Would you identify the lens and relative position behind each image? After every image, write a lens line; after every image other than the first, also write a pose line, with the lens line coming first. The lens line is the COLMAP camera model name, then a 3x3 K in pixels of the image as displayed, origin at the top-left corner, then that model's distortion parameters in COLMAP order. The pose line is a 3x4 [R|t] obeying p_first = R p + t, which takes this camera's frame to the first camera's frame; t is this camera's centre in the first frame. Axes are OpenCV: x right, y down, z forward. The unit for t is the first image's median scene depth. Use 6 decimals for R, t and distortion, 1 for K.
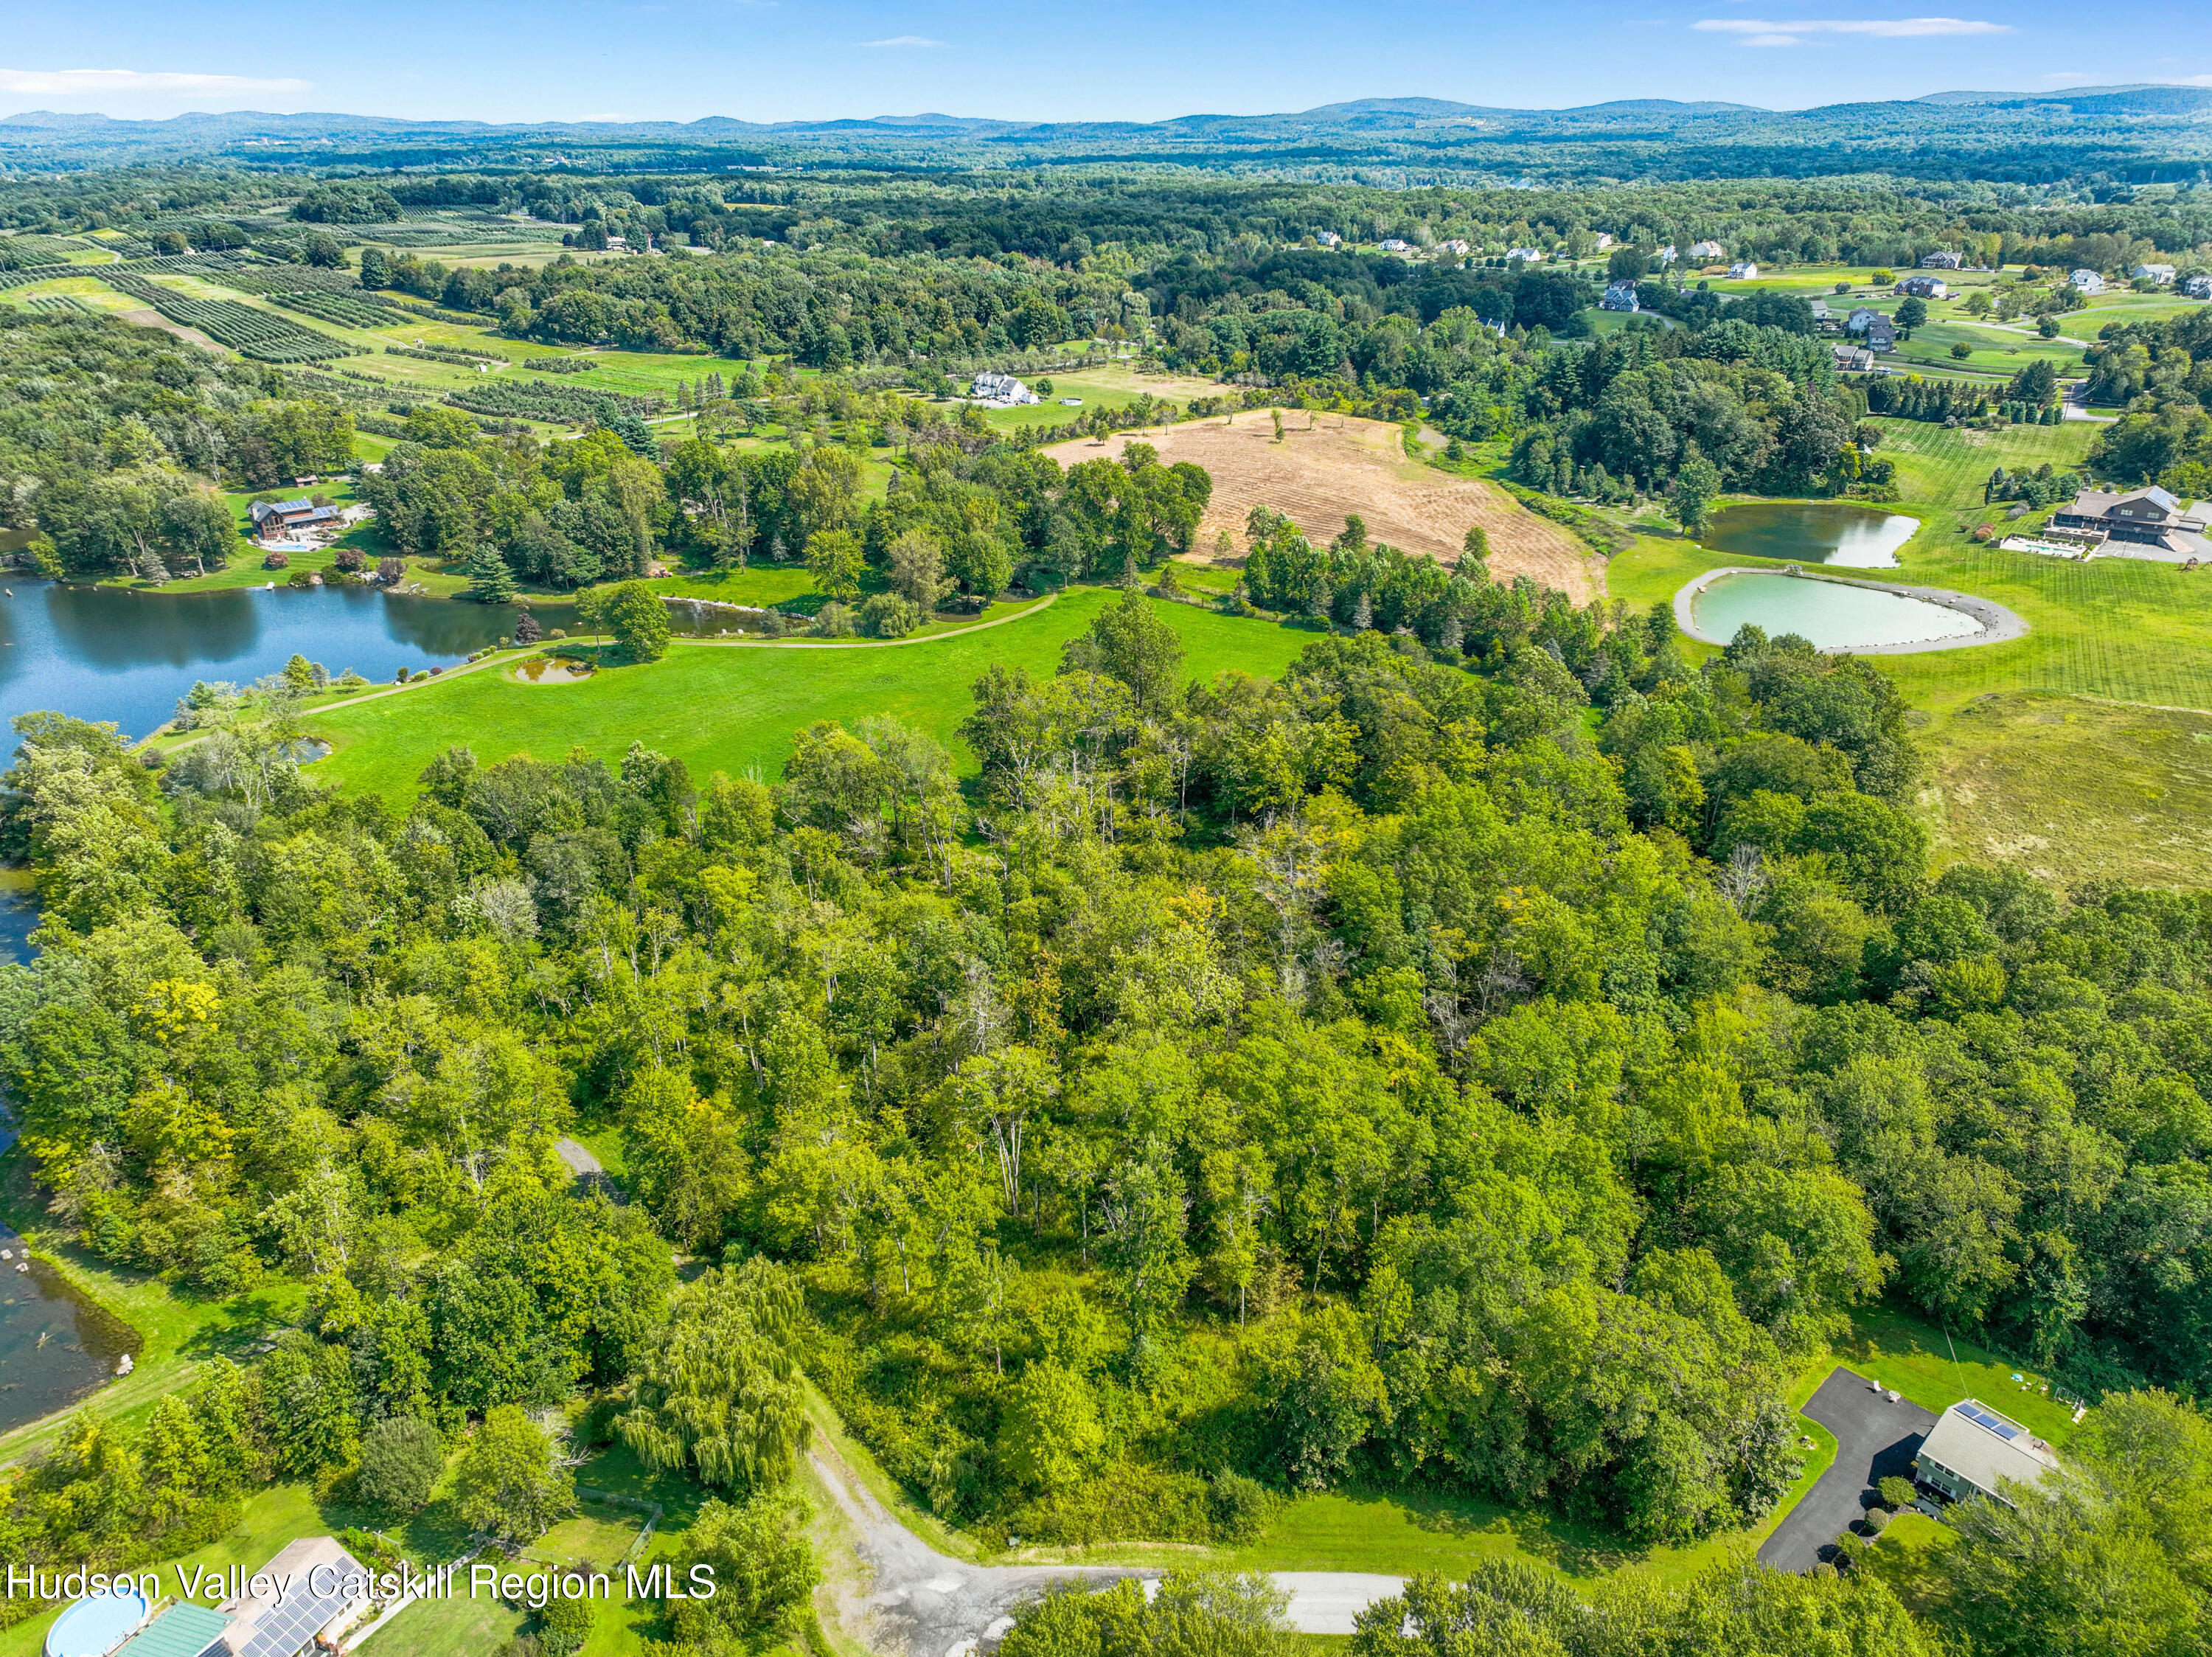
lens RADIAL K [[1551.9, 0, 1106.0], [0, 1551.9, 828.5], [0, 0, 1]] dist [-0.007827, 0.008472]
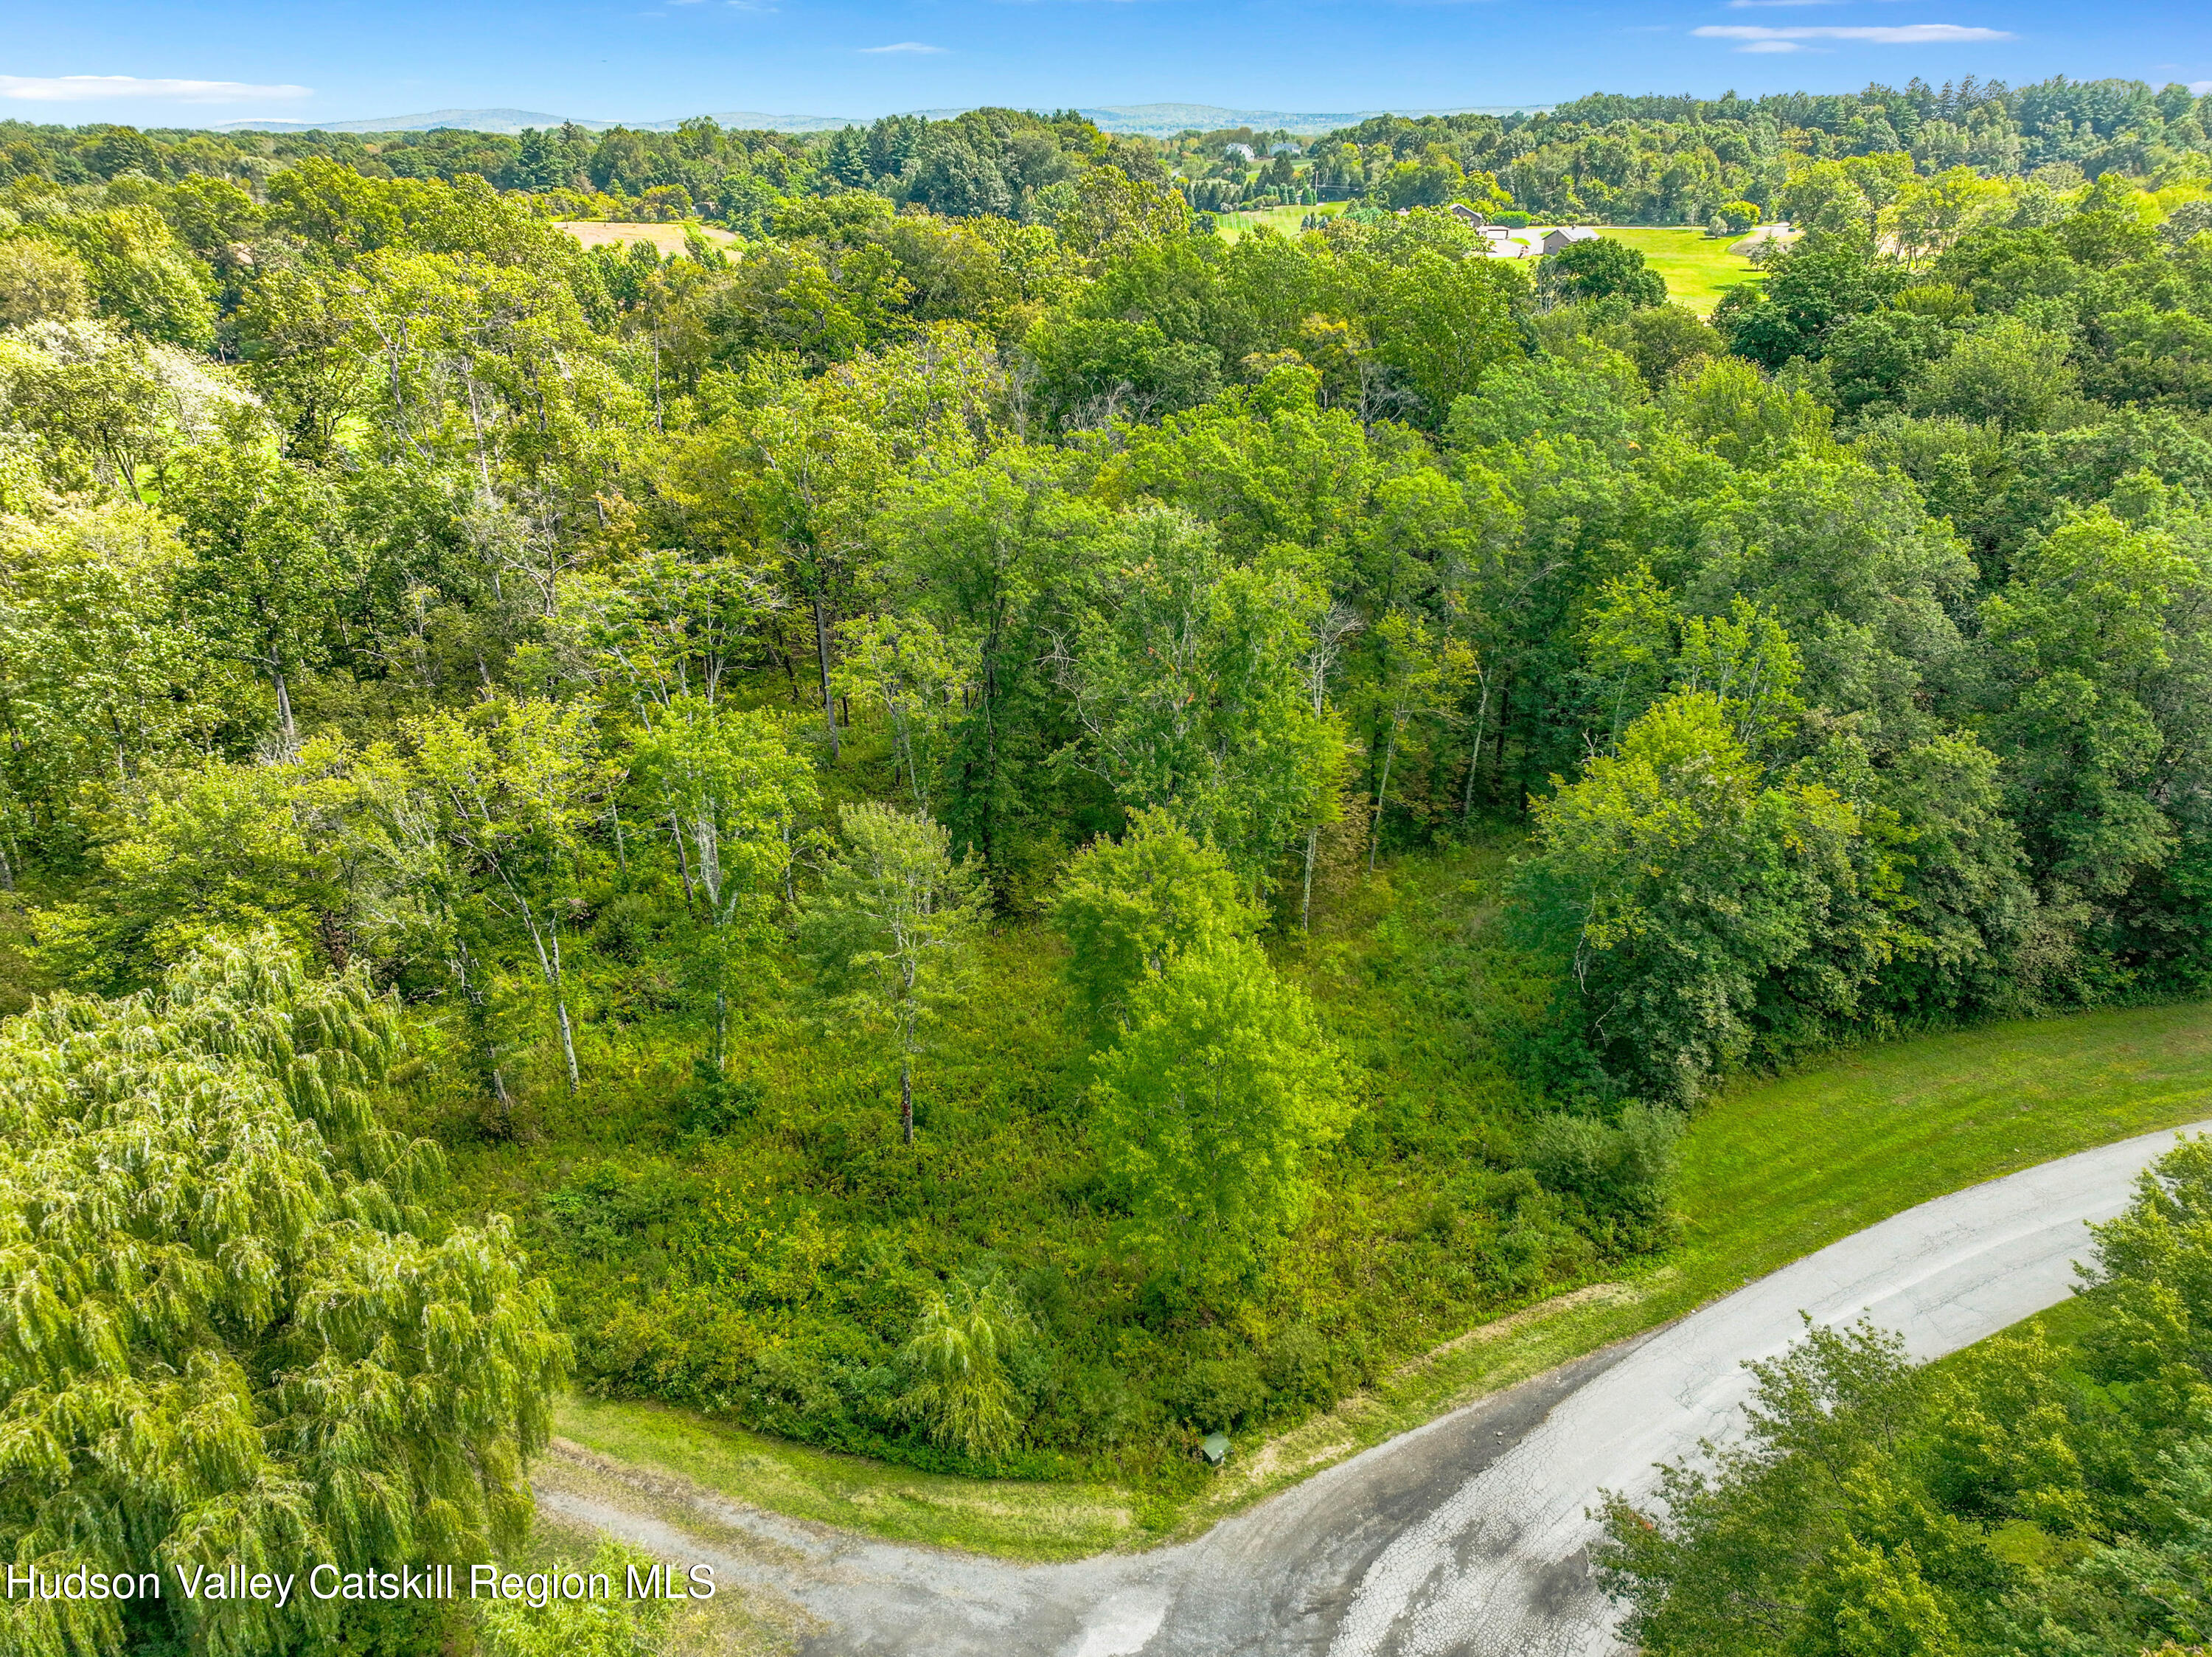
lens RADIAL K [[1551.9, 0, 1106.0], [0, 1551.9, 828.5], [0, 0, 1]] dist [-0.007827, 0.008472]
pose [[0.864837, -0.196236, 0.462112, -0.216778], [0.204969, 0.978251, 0.031818, 0.292158], [-0.458305, 0.067201, 0.886251, 0.659927]]
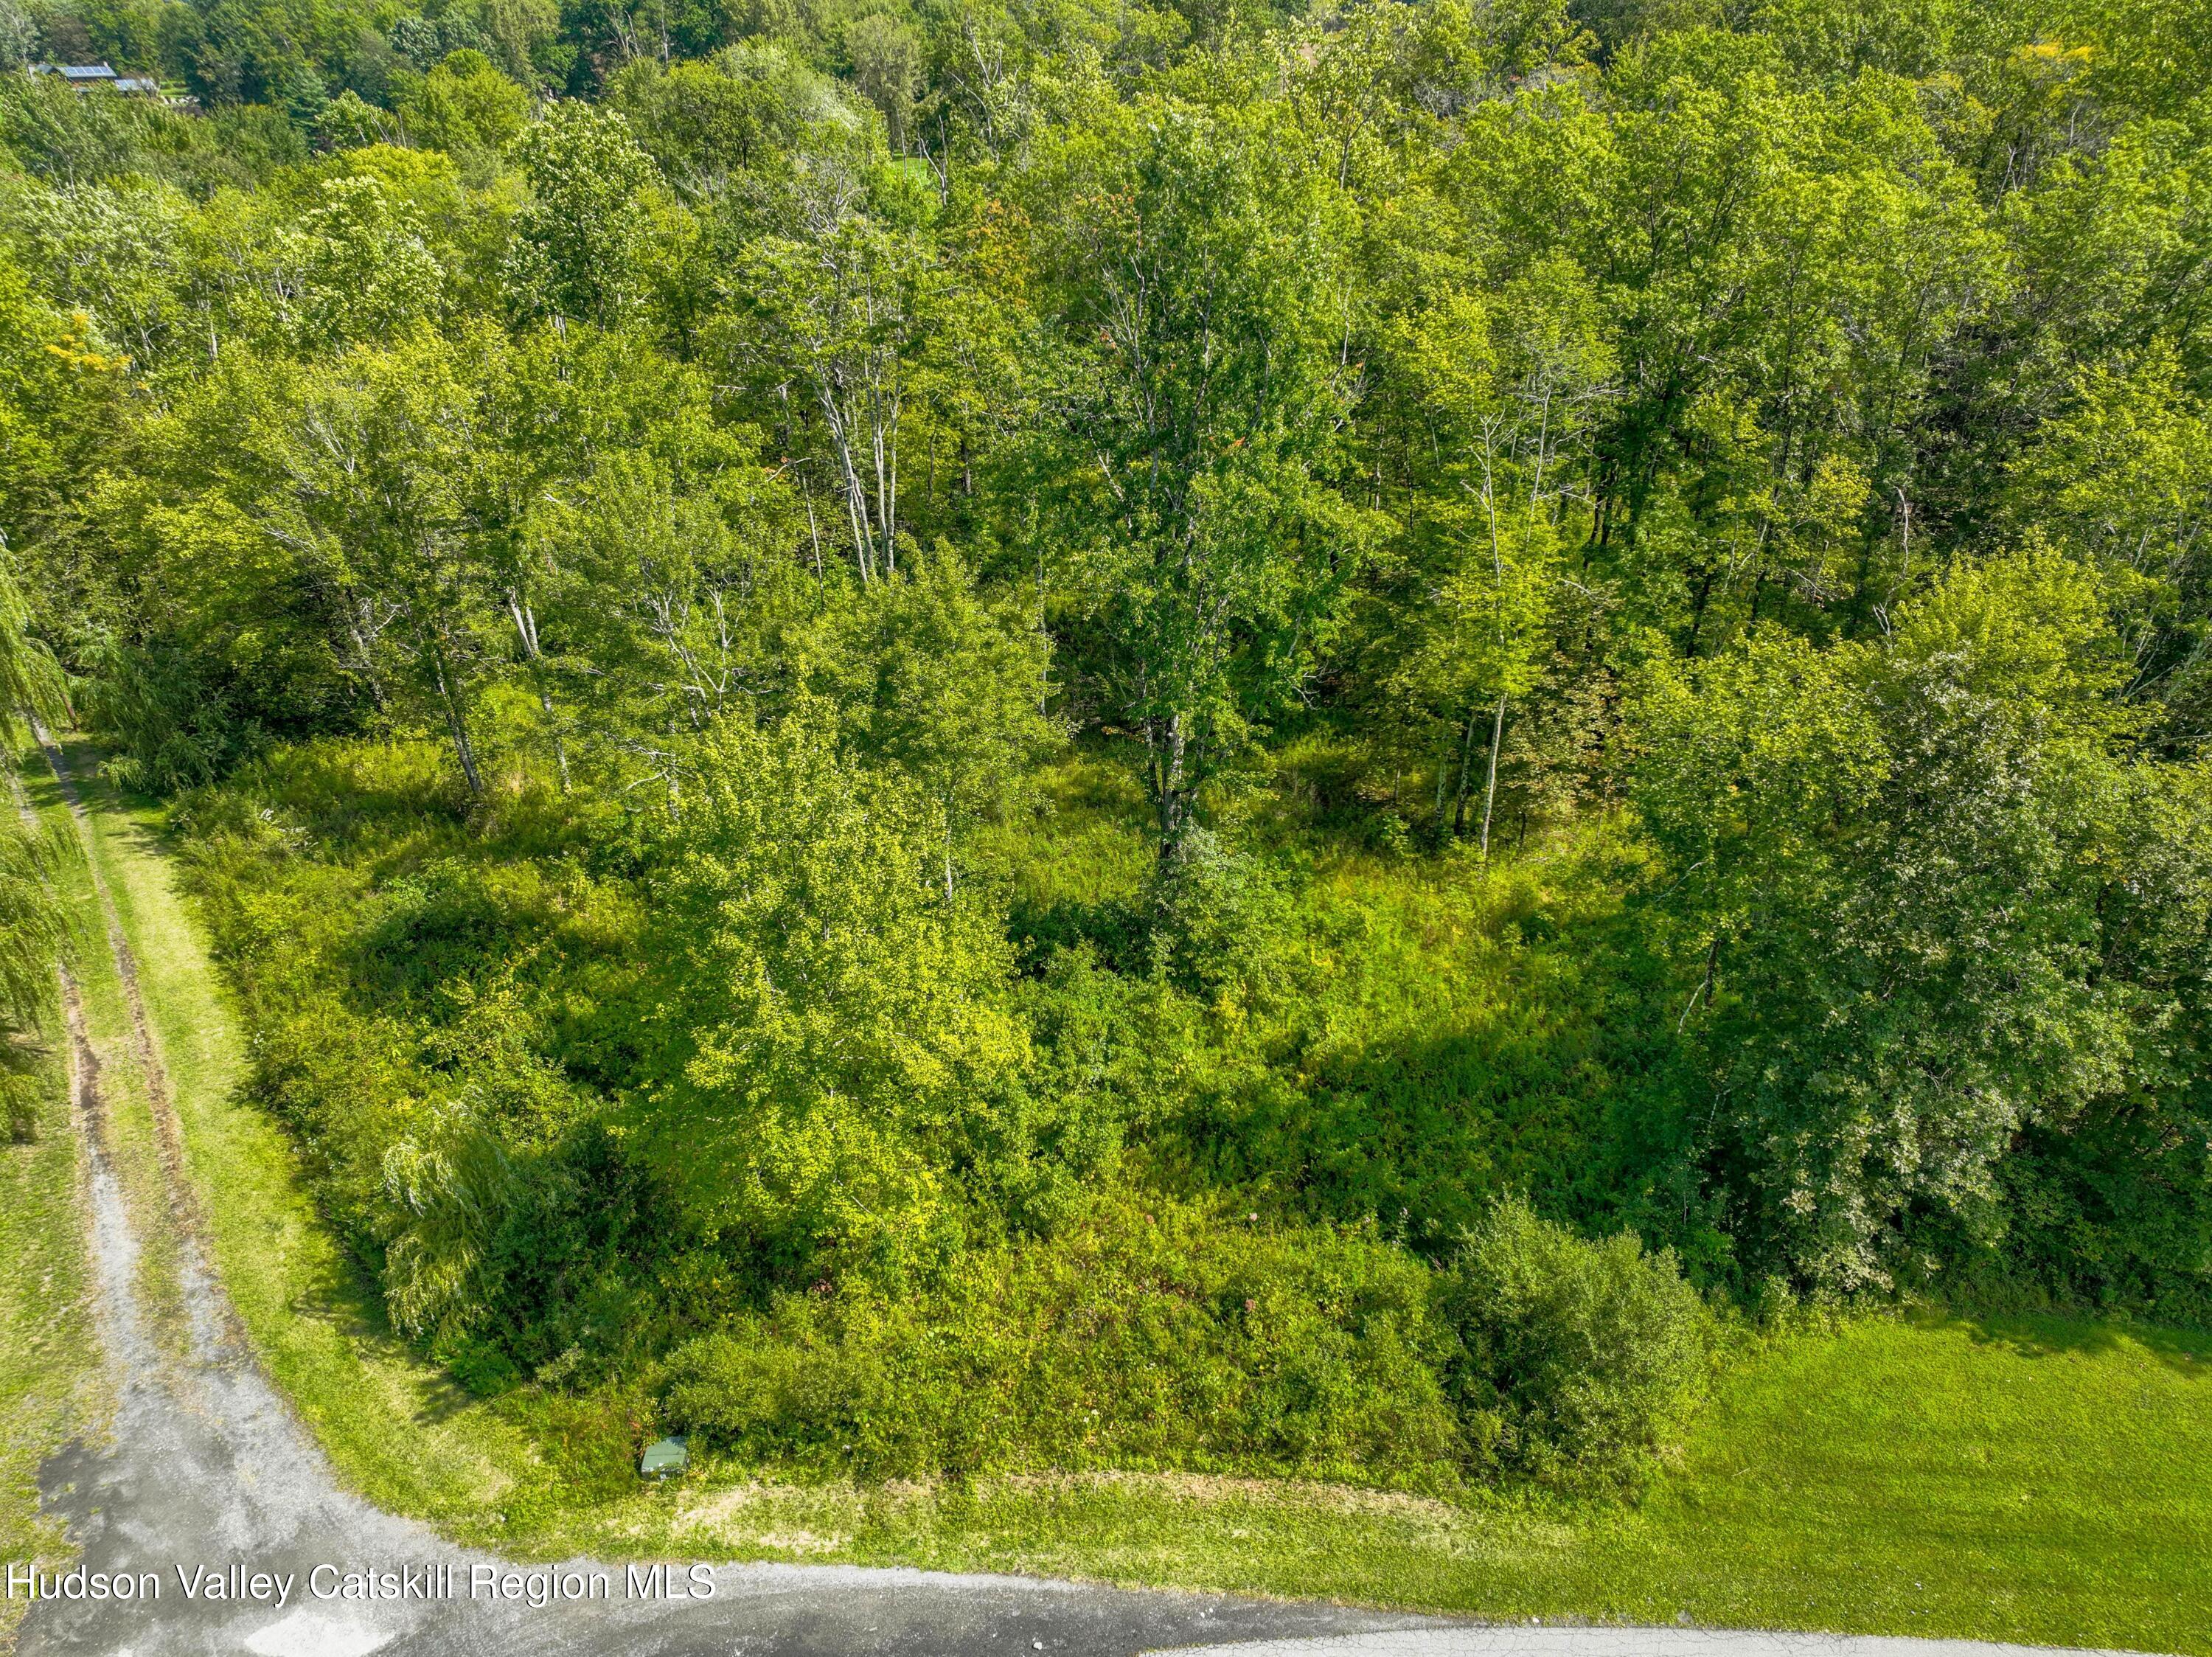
lens RADIAL K [[1551.9, 0, 1106.0], [0, 1551.9, 828.5], [0, 0, 1]] dist [-0.007827, 0.008472]
pose [[0.999294, 0.016037, -0.033962, 0.017874], [-0.013825, 0.997829, 0.064389, 0.333653], [0.034921, -0.063874, 0.997347, 0.741379]]
